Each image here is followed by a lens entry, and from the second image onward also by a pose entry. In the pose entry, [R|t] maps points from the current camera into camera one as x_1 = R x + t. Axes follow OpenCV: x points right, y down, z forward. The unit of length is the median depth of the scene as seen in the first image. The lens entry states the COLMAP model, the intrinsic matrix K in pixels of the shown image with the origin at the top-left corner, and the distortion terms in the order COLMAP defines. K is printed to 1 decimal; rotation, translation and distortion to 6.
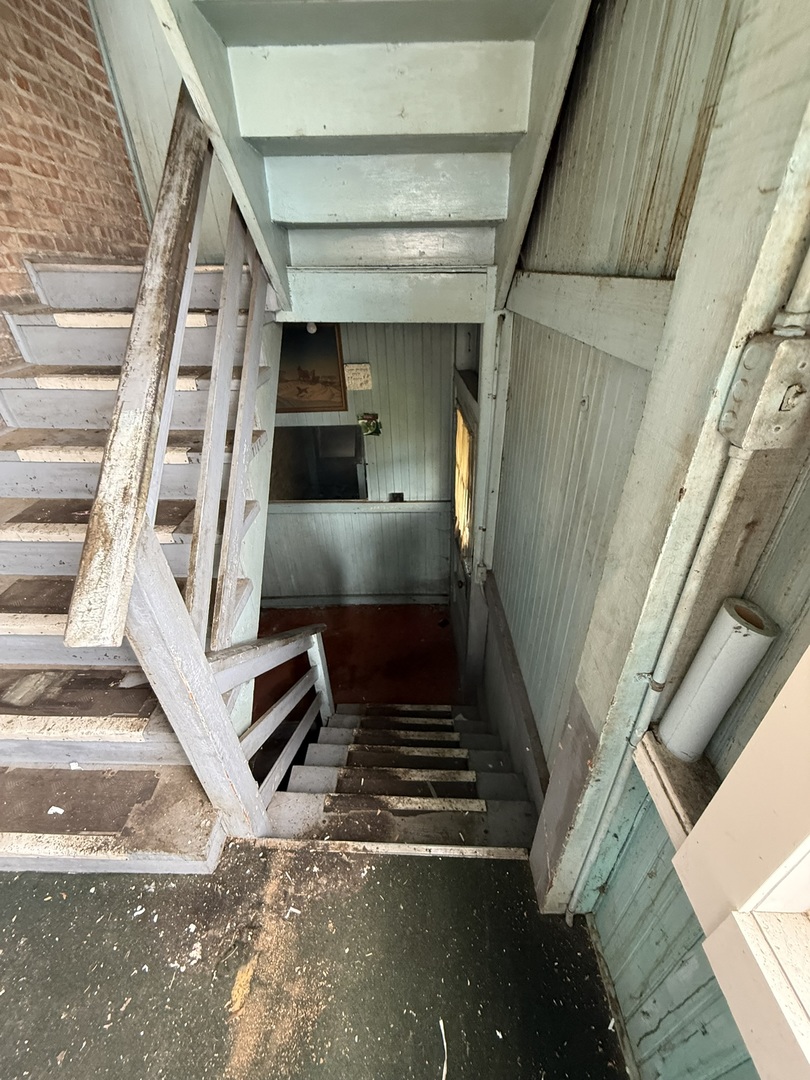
lens RADIAL K [[432.1, 0, 407.0], [0, 432.1, 539.1], [0, 0, 1]] dist [-0.002689, 0.000060]
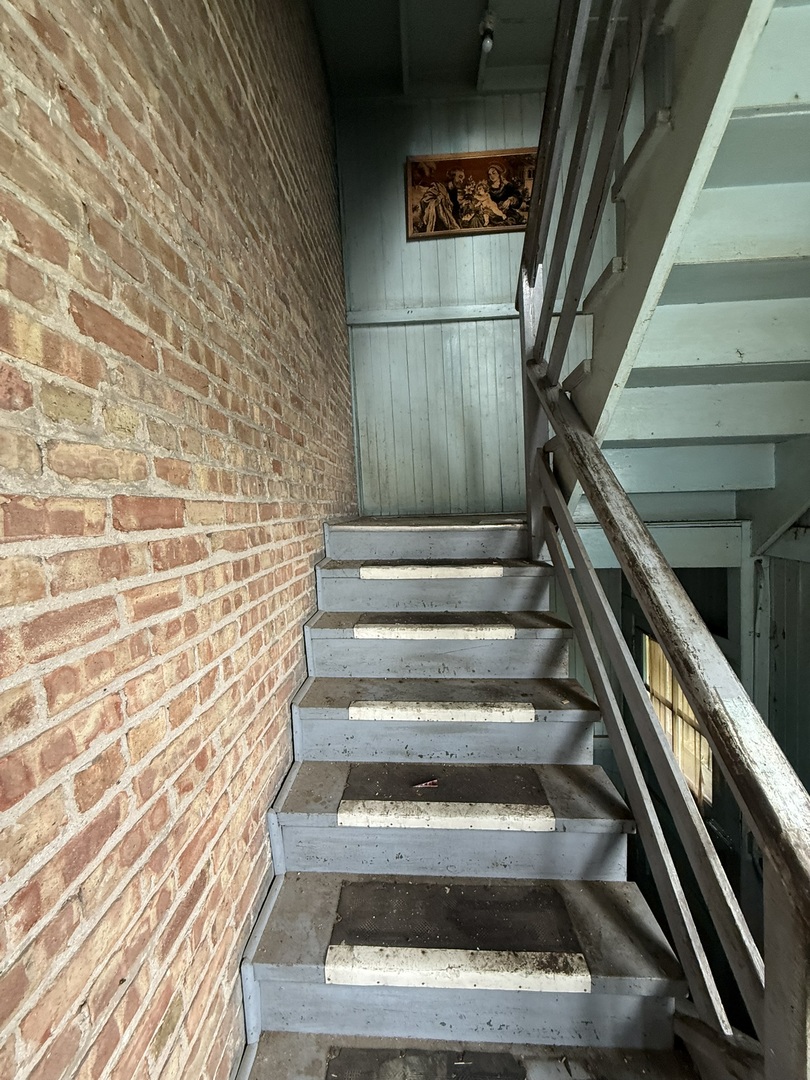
lens RADIAL K [[432.1, 0, 405.1], [0, 432.1, 534.6], [0, 0, 1]] dist [-0.002689, 0.000060]
pose [[0.999251, -0.018478, -0.034000, -0.729315], [0.000672, 0.886781, -0.462189, -0.103438], [0.038690, 0.461820, 0.886130, 0.002832]]
